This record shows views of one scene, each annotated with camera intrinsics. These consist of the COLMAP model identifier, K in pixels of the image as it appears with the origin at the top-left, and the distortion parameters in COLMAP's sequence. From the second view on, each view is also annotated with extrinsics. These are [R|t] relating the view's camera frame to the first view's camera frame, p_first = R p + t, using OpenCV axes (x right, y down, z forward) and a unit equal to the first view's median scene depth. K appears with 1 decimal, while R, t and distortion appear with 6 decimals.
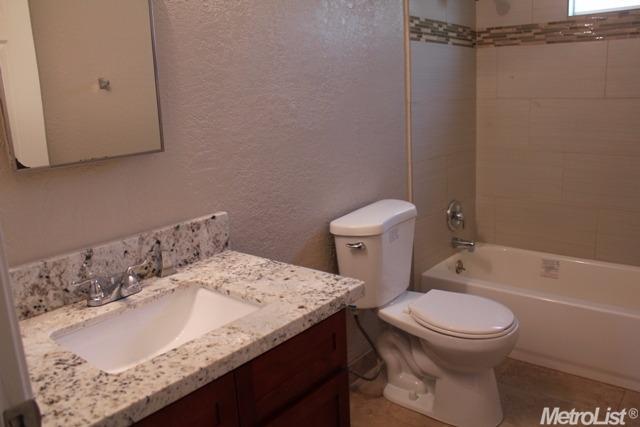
lens RADIAL K [[537.1, 0, 321.4], [0, 537.1, 213.0], [0, 0, 1]] dist [-0.144417, 0.110337]
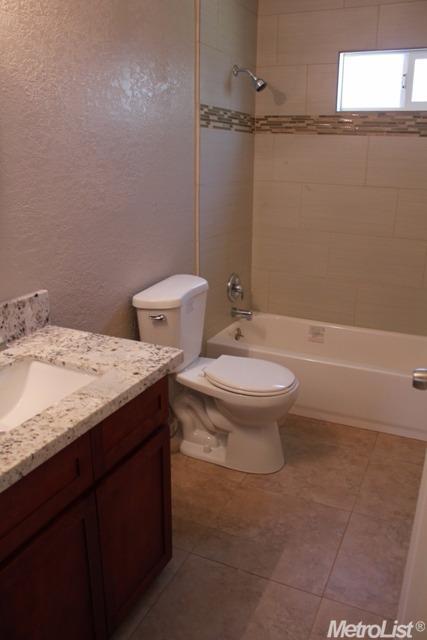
lens RADIAL K [[537.1, 0, 208.7], [0, 537.1, 321.4], [0, 0, 1]] dist [-0.144417, 0.110337]
pose [[0.971489, -0.022270, 0.236035, -0.091885], [0.004138, 0.997020, 0.077037, -0.015880], [-0.237047, -0.073863, 0.968686, -0.093882]]
